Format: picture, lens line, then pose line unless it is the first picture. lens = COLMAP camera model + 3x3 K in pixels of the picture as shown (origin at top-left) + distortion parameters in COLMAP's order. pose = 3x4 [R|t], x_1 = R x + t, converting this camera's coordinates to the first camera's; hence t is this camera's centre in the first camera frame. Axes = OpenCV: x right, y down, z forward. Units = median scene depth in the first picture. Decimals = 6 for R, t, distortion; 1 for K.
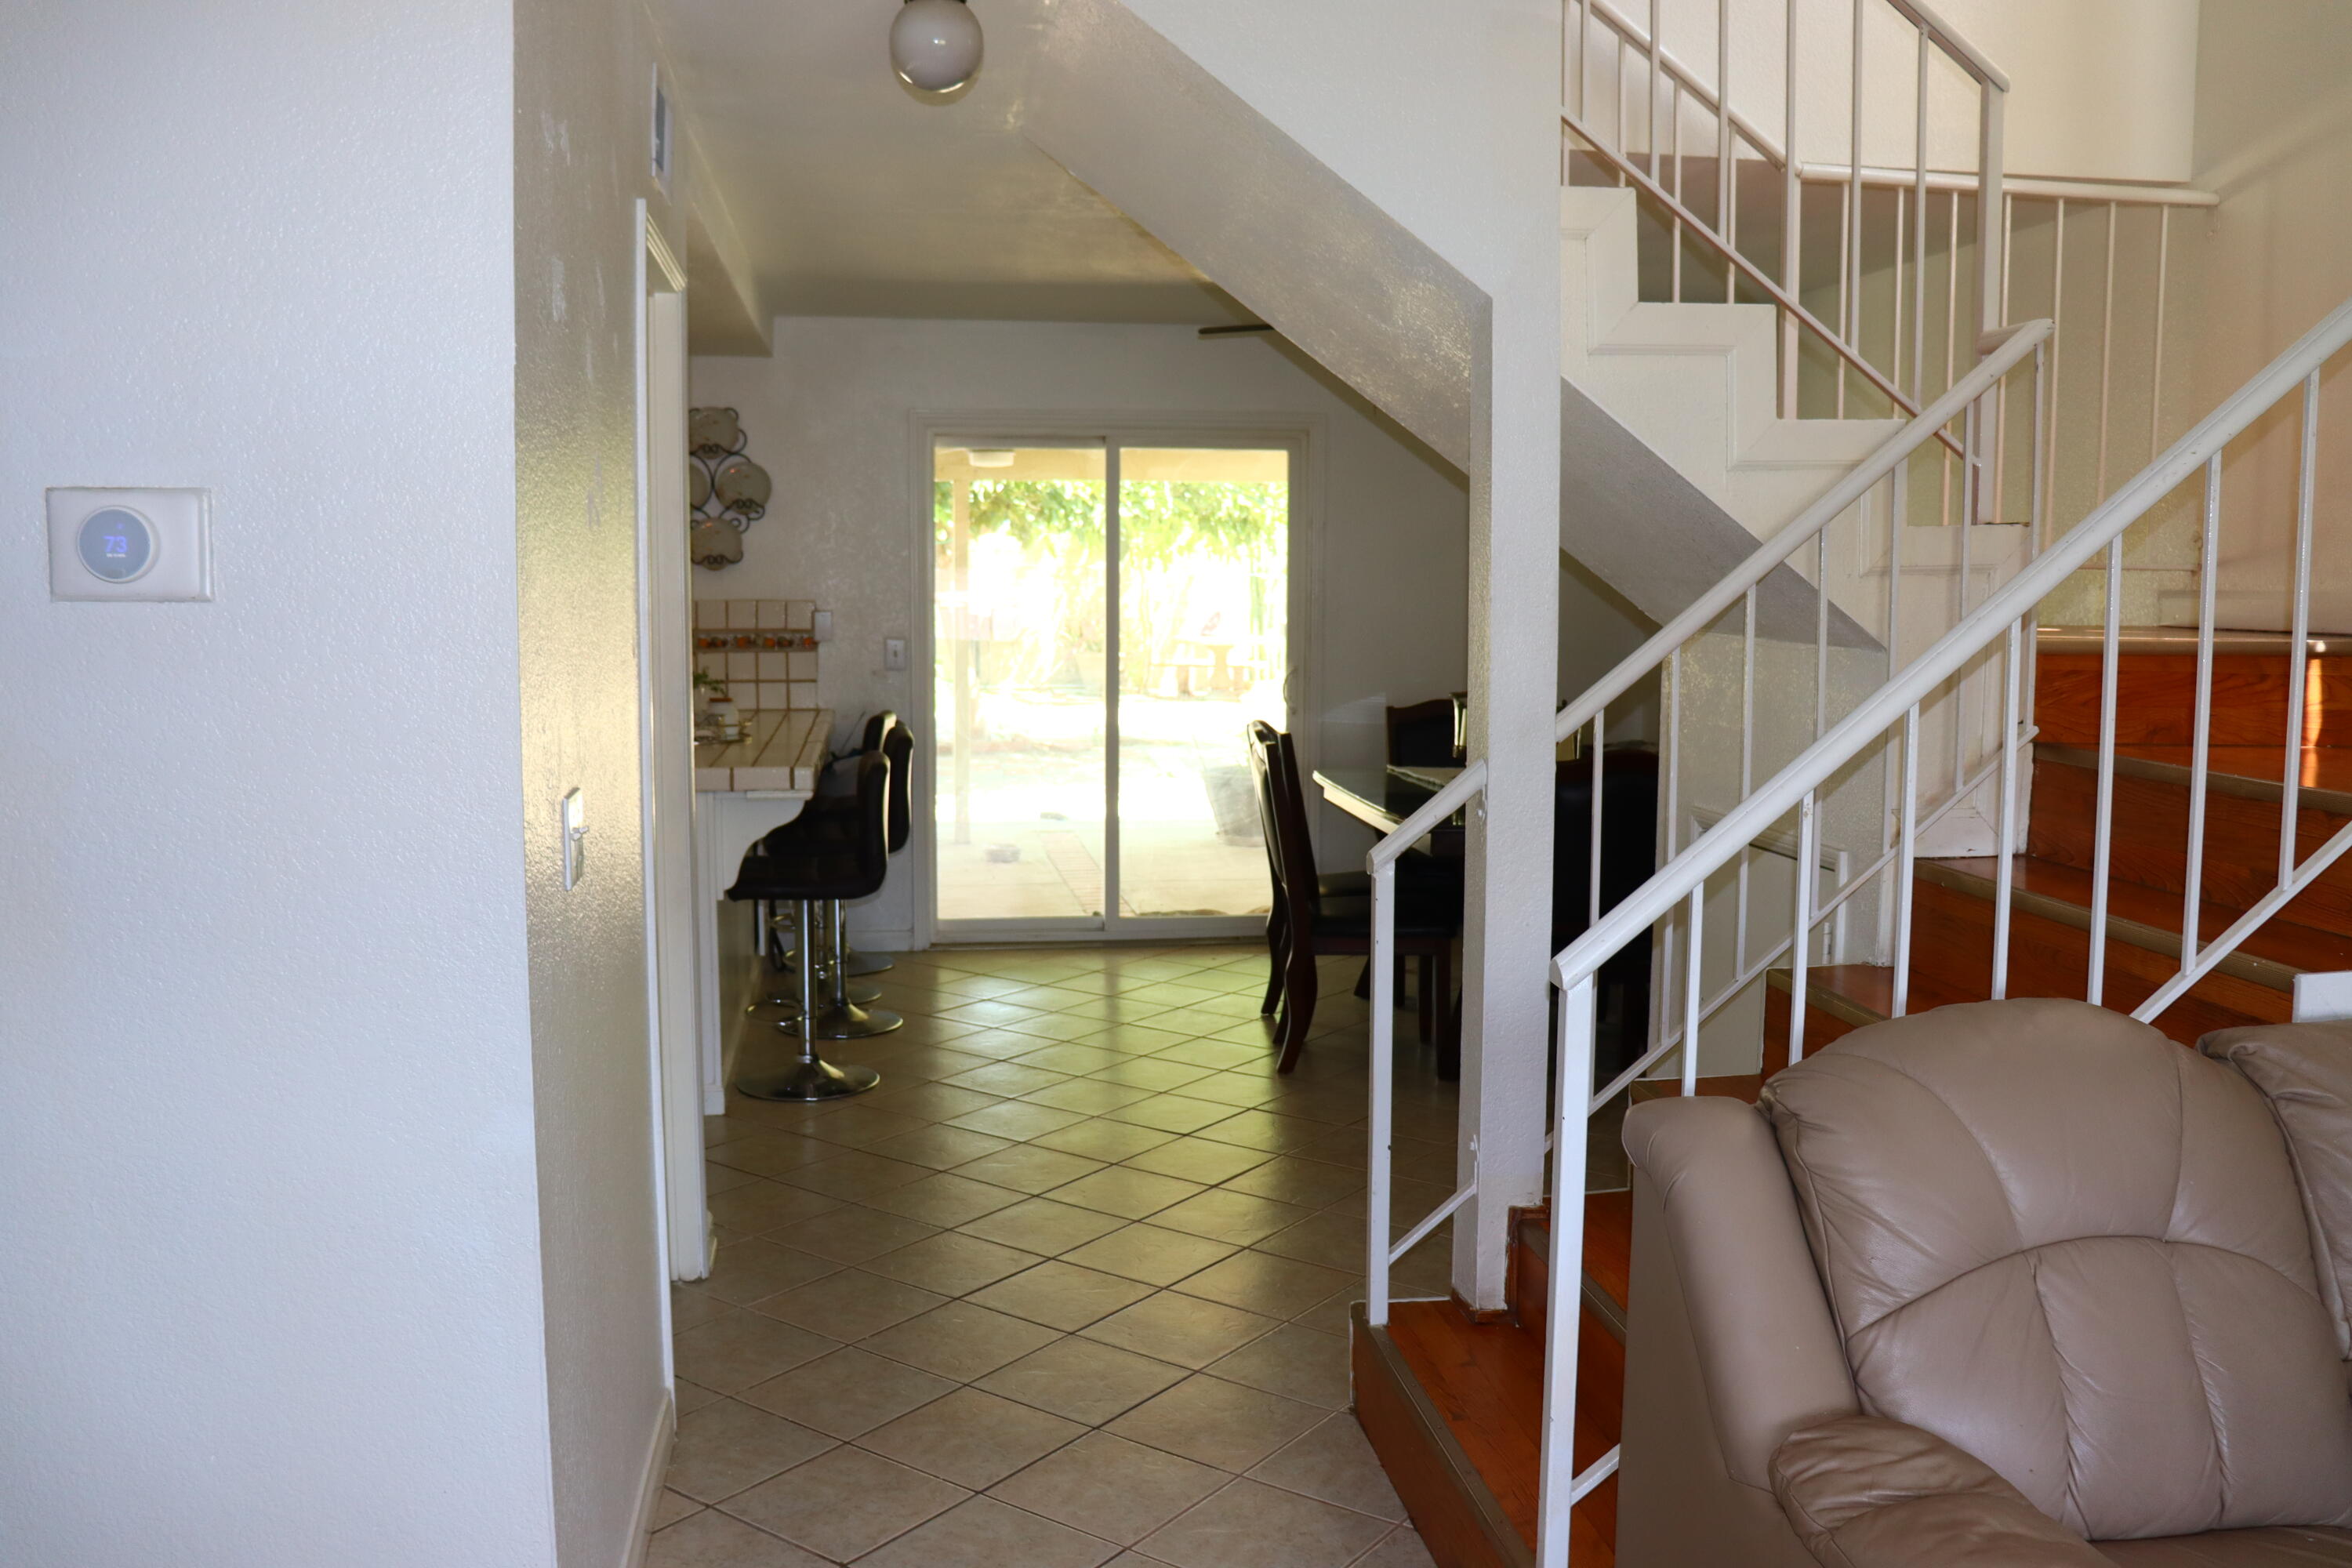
lens RADIAL K [[1955.9, 0, 1190.6], [0, 1955.9, 788.2], [0, 0, 1]] dist [-0.157753, 0.122274]
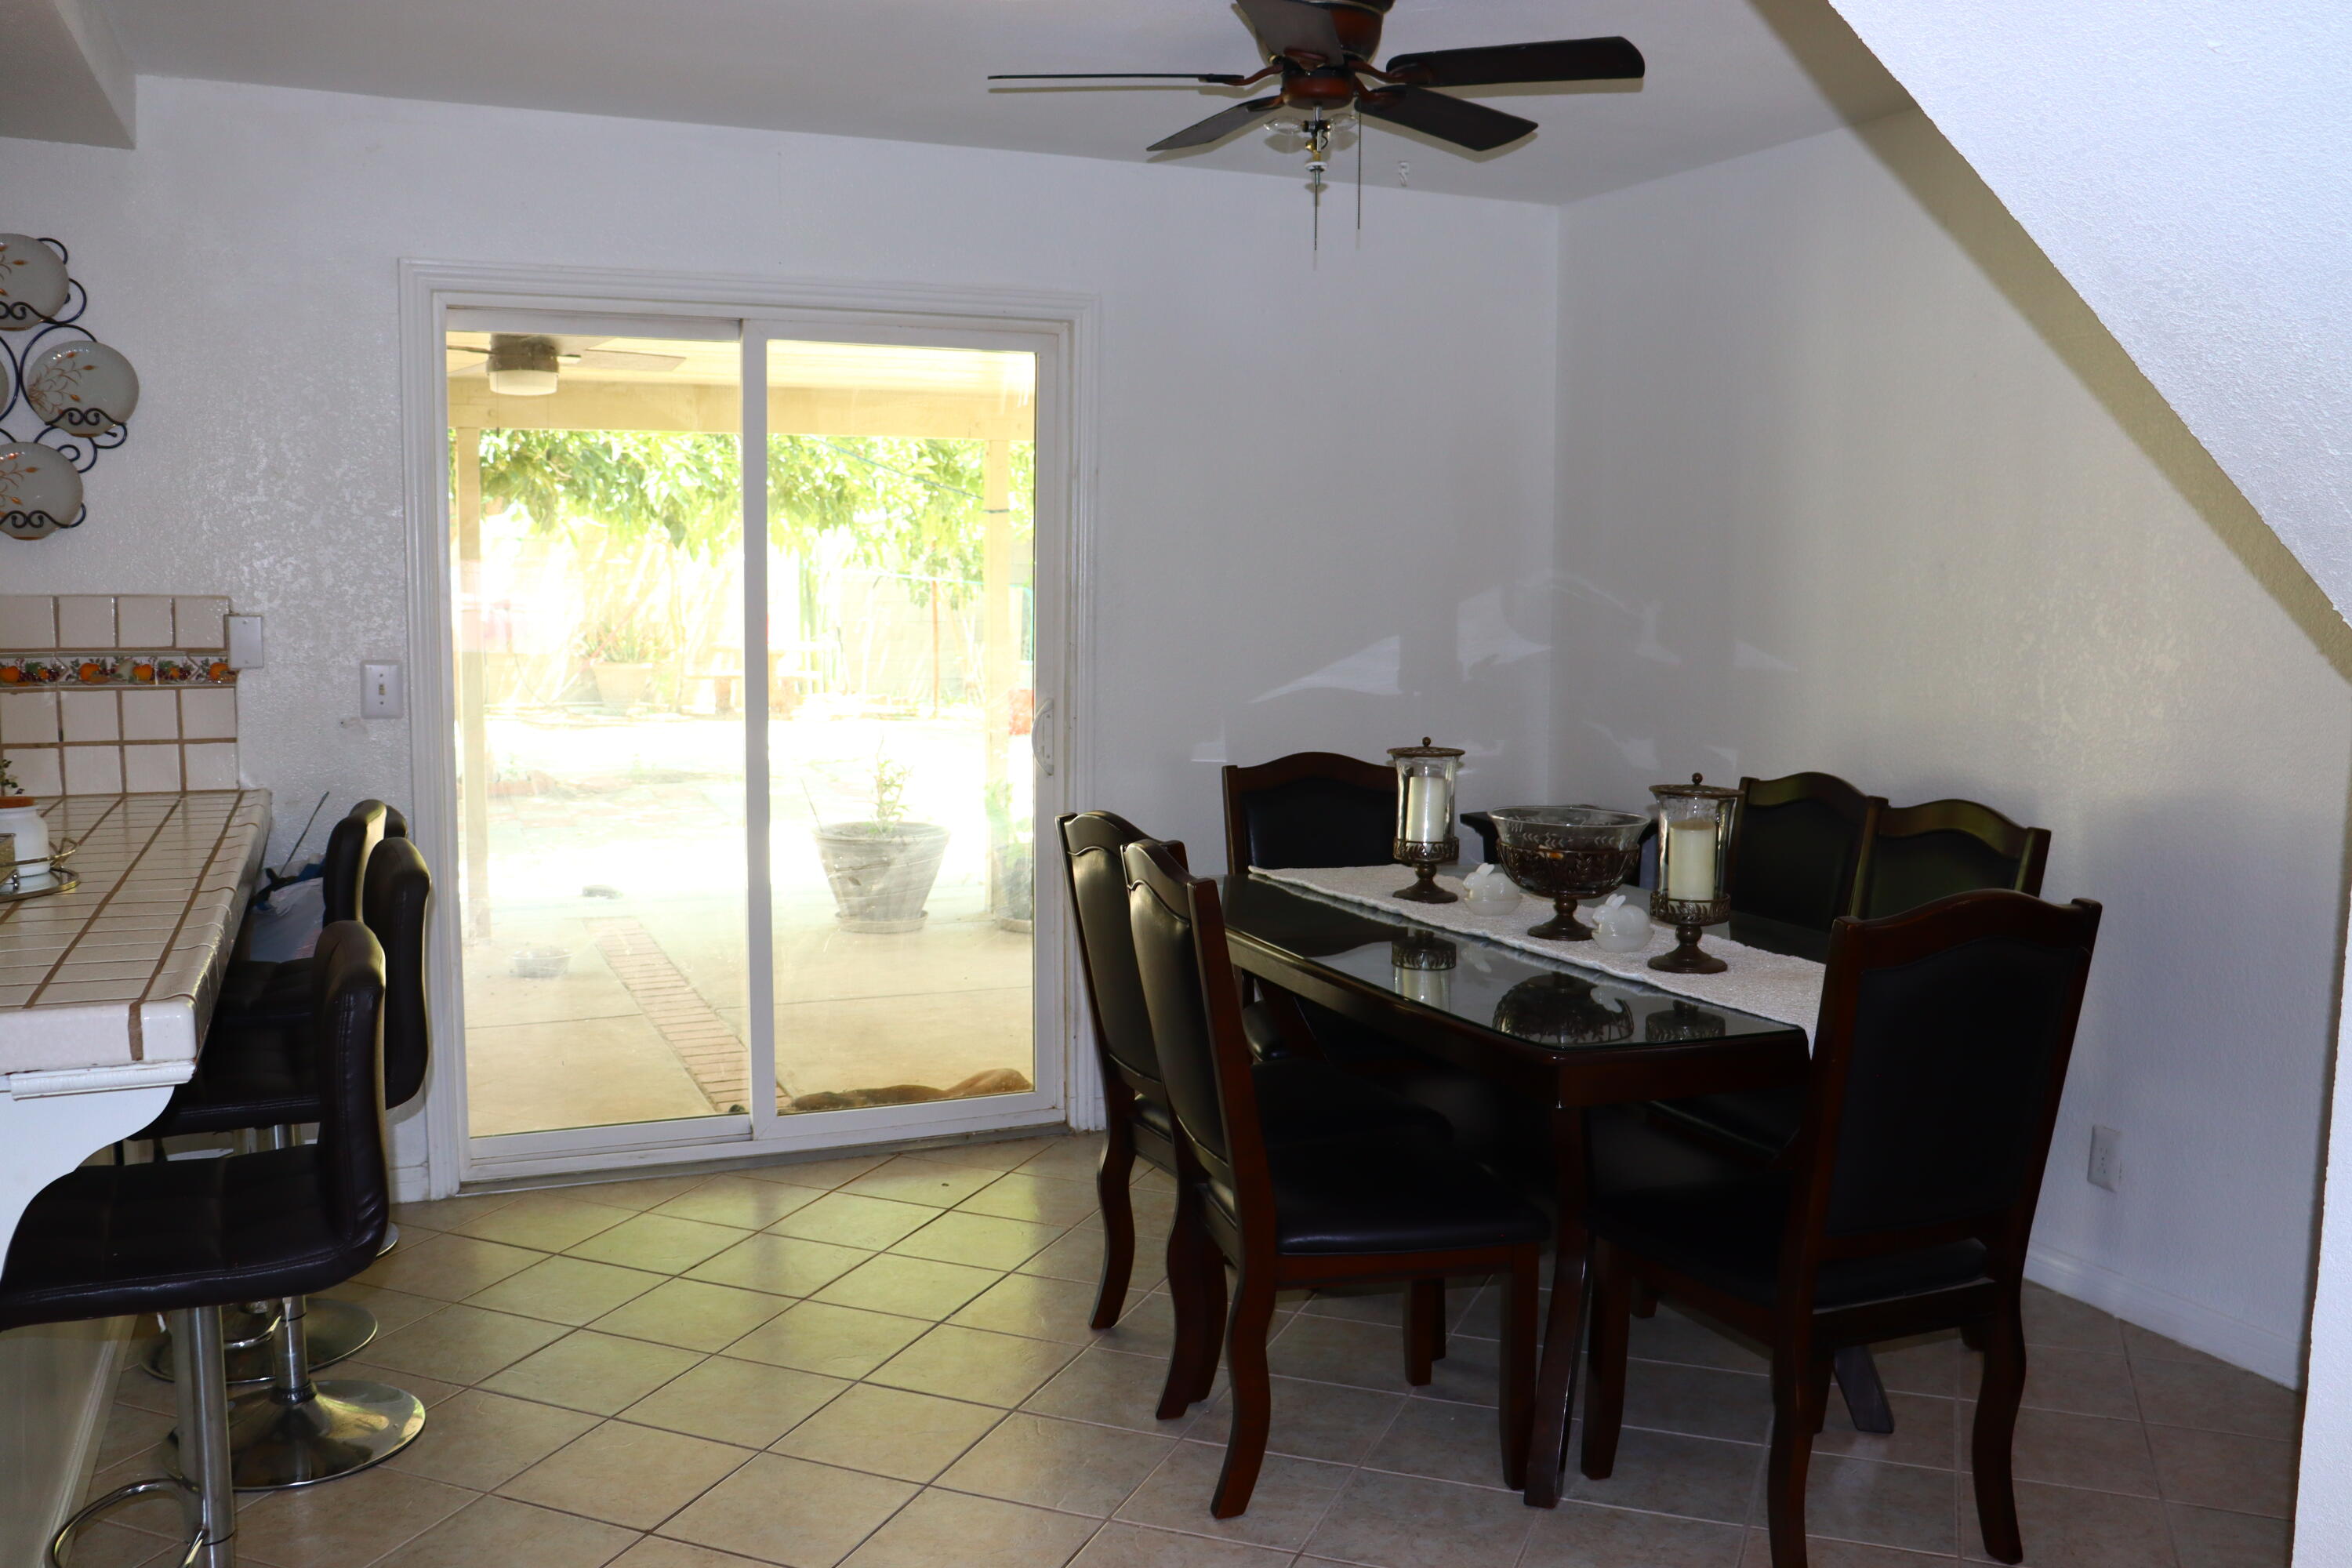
lens RADIAL K [[1955.9, 0, 1213.9], [0, 1955.9, 795.8], [0, 0, 1]] dist [-0.157753, 0.122274]
pose [[0.964255, -0.025475, 0.263749, -0.092635], [0.024507, 0.999675, 0.006957, -0.051358], [-0.263840, -0.000245, 0.964566, 0.572412]]
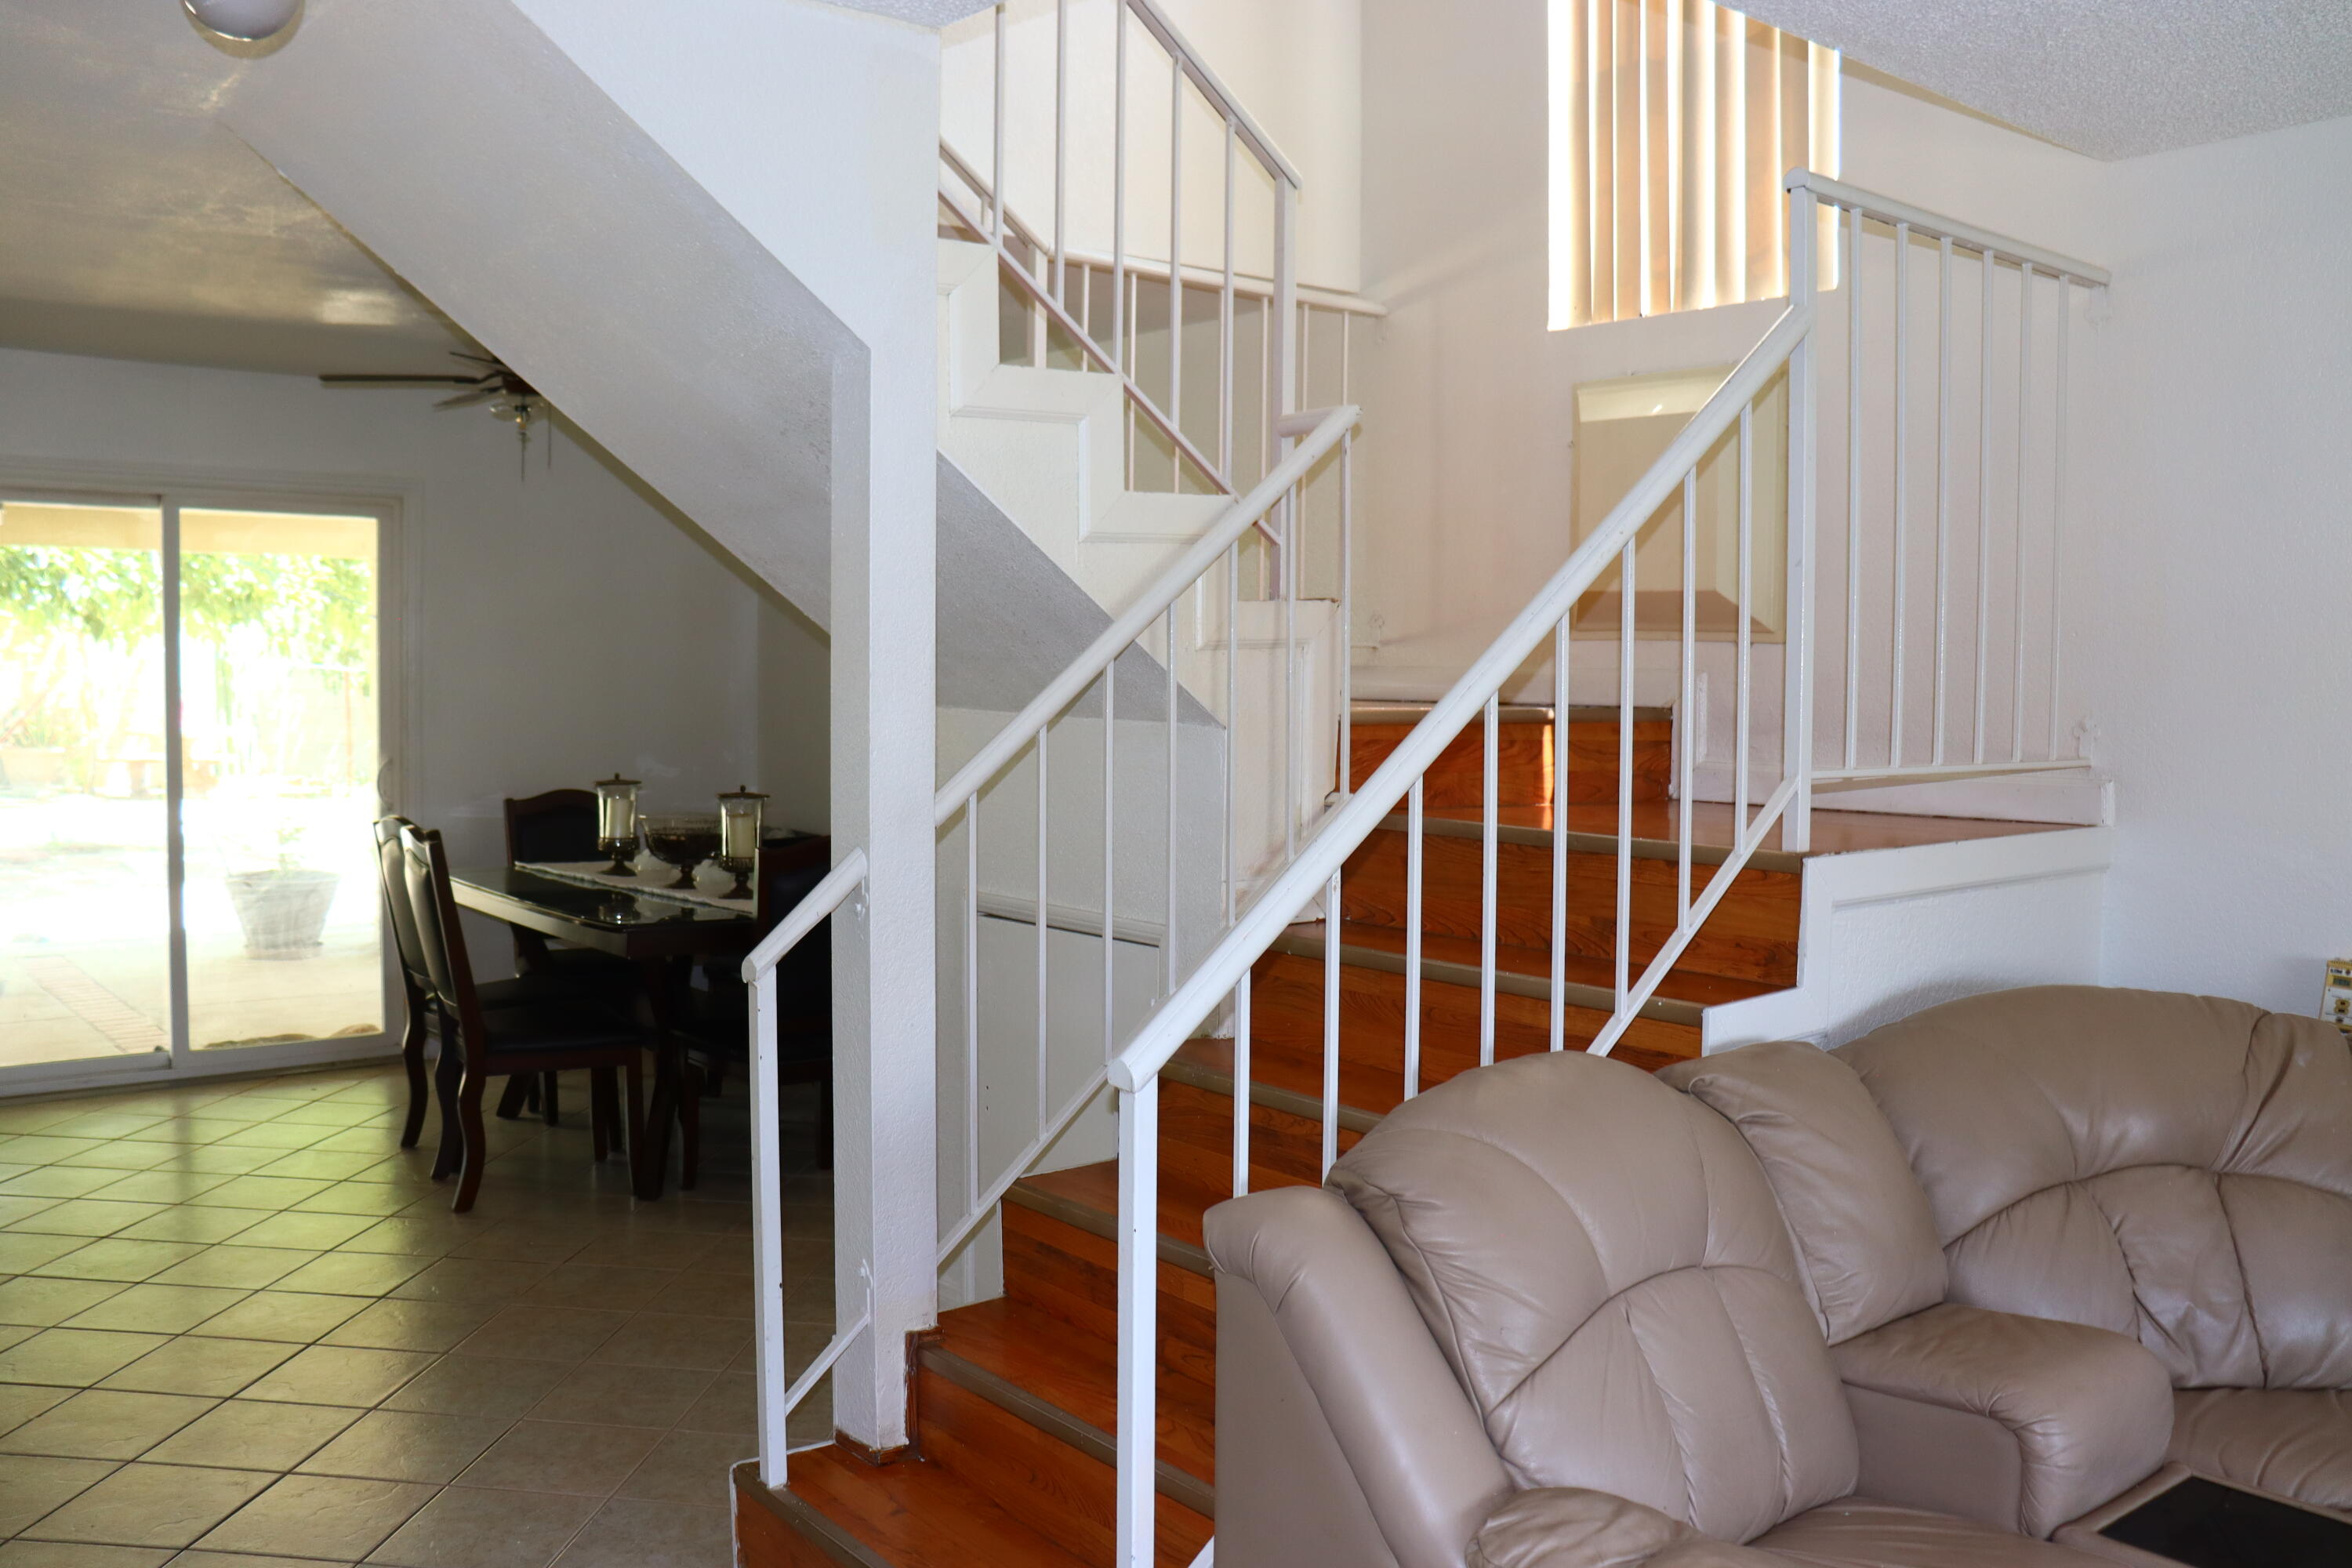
lens RADIAL K [[1950.4, 0, 1211.7], [0, 1950.4, 785.6], [0, 0, 1]] dist [-0.174321, 0.151841]
pose [[0.855709, -0.025724, 0.516817, -0.111927], [0.048752, 0.998329, -0.031030, -0.004949], [-0.515155, 0.051748, 0.855534, 0.082956]]
